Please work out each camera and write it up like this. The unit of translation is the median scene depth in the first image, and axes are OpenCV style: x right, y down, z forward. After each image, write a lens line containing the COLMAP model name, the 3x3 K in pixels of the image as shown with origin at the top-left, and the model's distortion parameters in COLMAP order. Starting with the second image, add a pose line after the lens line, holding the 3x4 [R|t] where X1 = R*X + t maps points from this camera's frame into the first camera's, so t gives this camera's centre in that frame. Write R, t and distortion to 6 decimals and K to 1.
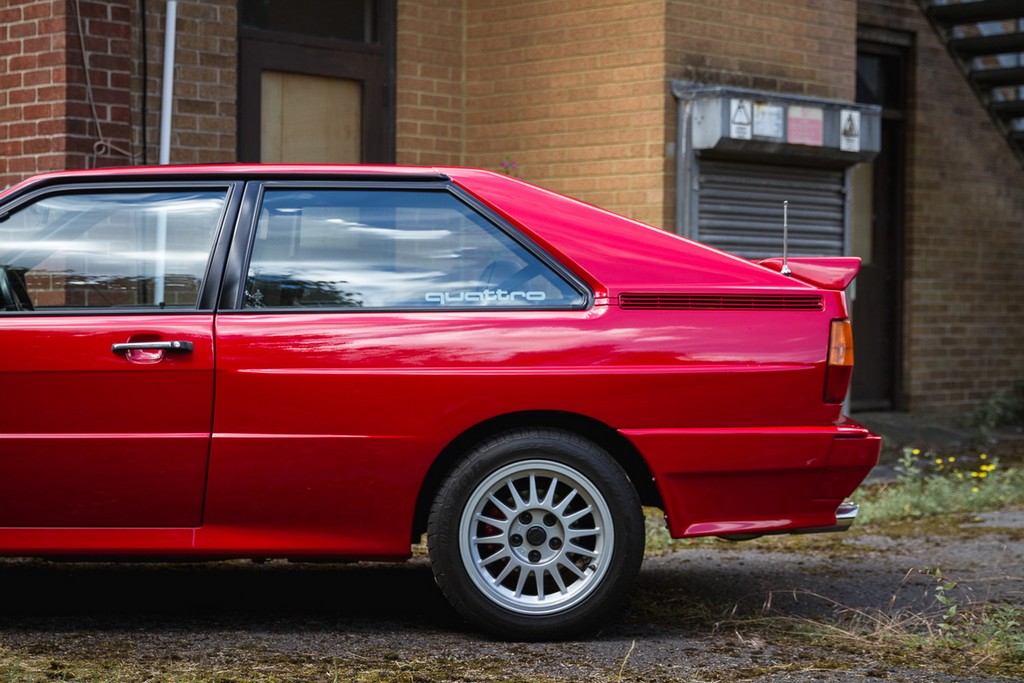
lens RADIAL K [[2092.6, 0, 477.0], [0, 2092.6, 345.7], [0, 0, 1]] dist [0.094386, 0.202501]
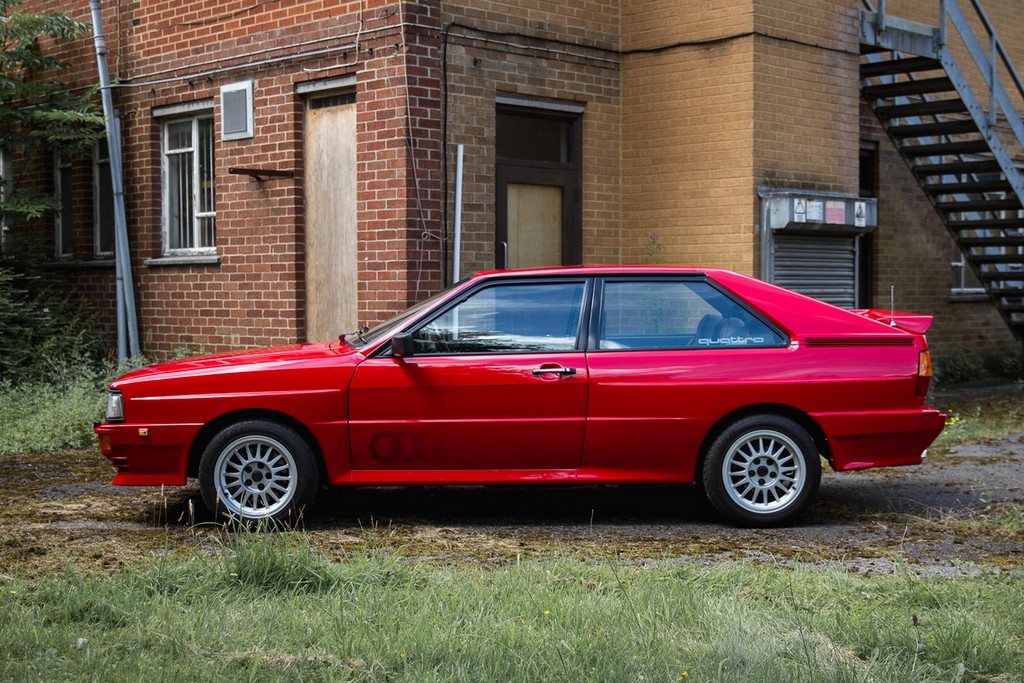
lens RADIAL K [[1478.4, 0, 512.0], [0, 1478.4, 341.5], [0, 0, 1]] dist [0.017614, 0.050068]
pose [[0.999878, -0.011742, 0.010334, -0.114046], [0.011572, 0.999798, 0.016410, -0.026217], [-0.010525, -0.016289, 0.999812, -0.165904]]
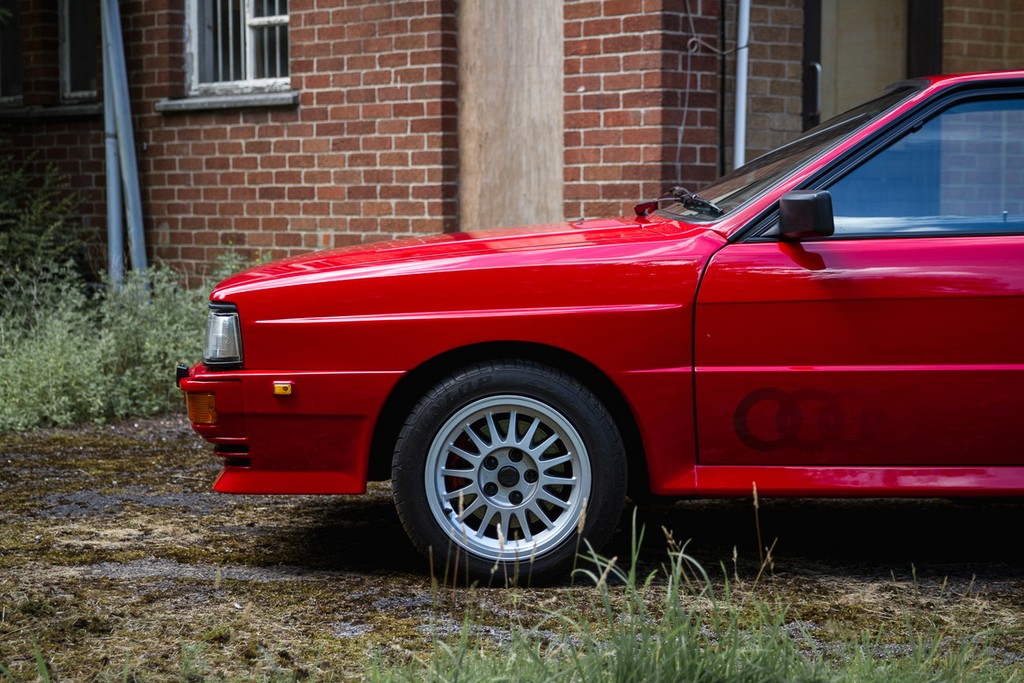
lens RADIAL K [[2092.6, 0, 477.0], [0, 2092.6, 345.7], [0, 0, 1]] dist [0.094386, 0.202501]
pose [[0.999942, -0.007792, -0.007395, -0.248504], [0.008090, 0.999122, 0.041096, -0.000797], [0.007068, -0.041153, 0.999128, 0.067219]]
